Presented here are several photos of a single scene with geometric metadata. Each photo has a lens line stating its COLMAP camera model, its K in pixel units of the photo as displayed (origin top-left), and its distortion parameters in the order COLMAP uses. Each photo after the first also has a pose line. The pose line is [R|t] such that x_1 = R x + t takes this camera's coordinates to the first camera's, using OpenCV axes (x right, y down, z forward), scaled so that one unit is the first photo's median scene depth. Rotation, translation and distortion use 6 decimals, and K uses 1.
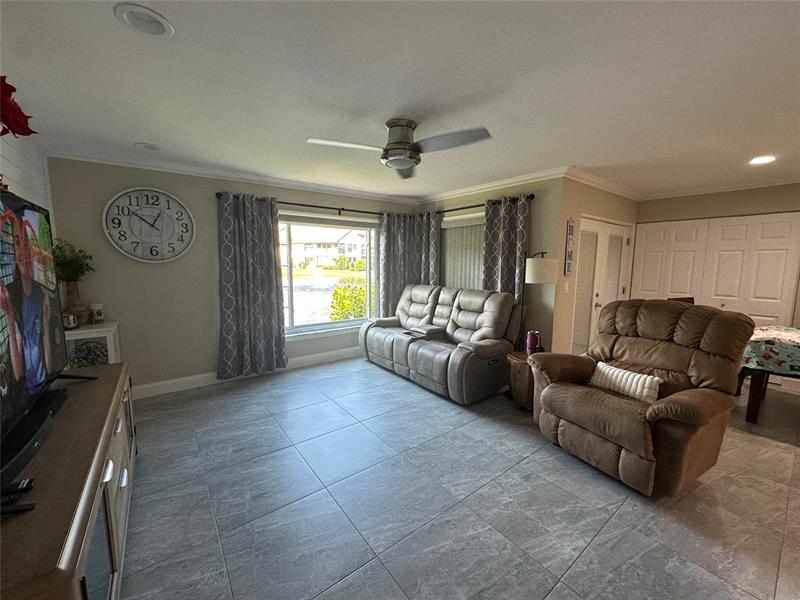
lens RADIAL K [[320.7, 0, 399.4], [0, 320.7, 299.1], [0, 0, 1]] dist [-0.003949, 0.000740]
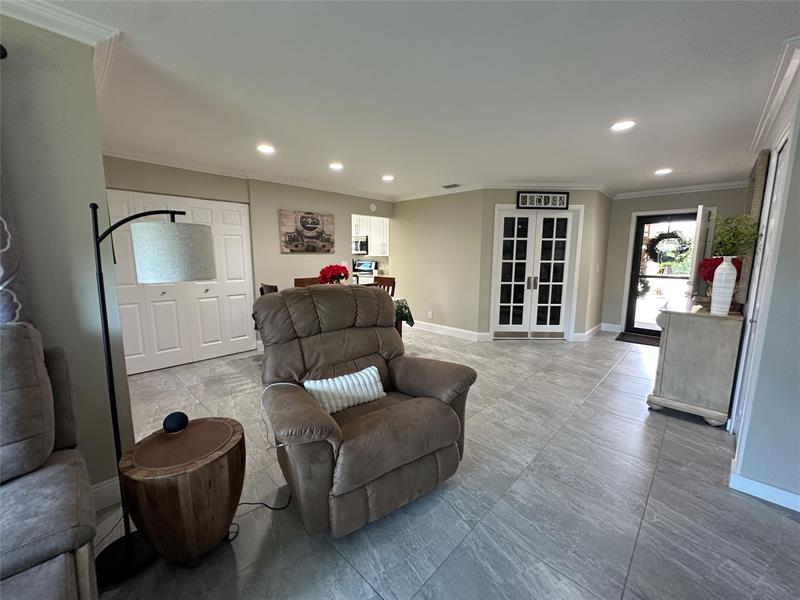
lens RADIAL K [[320.7, 0, 399.4], [0, 320.7, 299.1], [0, 0, 1]] dist [-0.003949, 0.000740]
pose [[-0.154574, -0.142038, 0.977718, -0.046308], [0.111578, 0.980771, 0.160121, -0.051568], [-0.981660, 0.133843, -0.135753, 0.637071]]
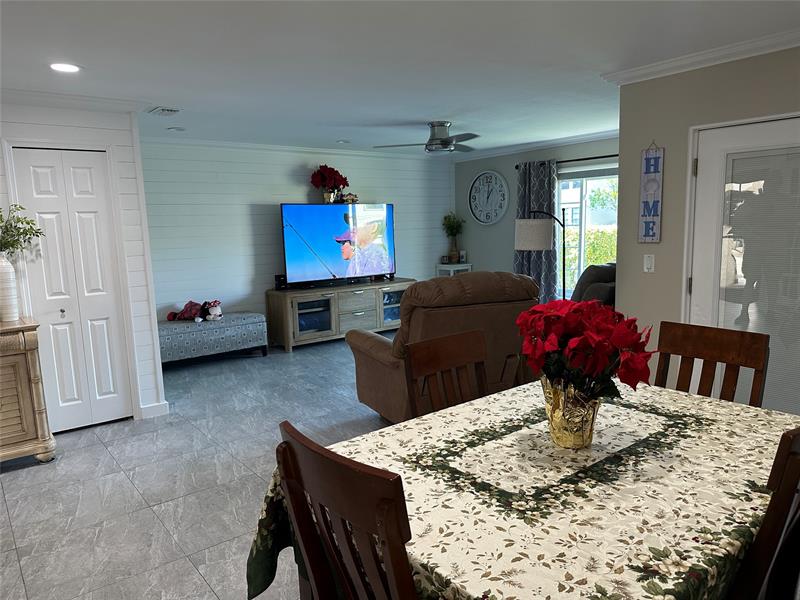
lens RADIAL K [[558.7, 0, 404.7], [0, 558.7, 305.0], [0, 0, 1]] dist [0.106833, -0.132843]
pose [[0.027965, 0.139373, -0.989845, 1.577263], [-0.090572, 0.986512, 0.136345, -0.063232], [0.995497, 0.085839, 0.040211, 0.527247]]
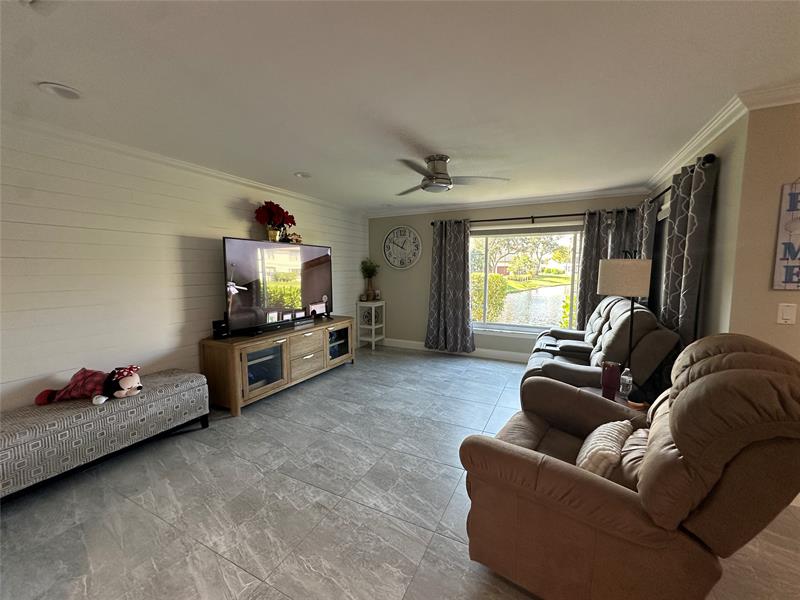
lens RADIAL K [[320.2, 0, 400.0], [0, 320.2, 300.0], [0, 0, 1]] dist [-0.002549, -0.000185]
pose [[0.443078, 0.080412, -0.892870, 0.711676], [-0.103183, 0.993924, 0.038310, -0.013398], [0.890525, 0.075155, 0.448683, 0.219630]]
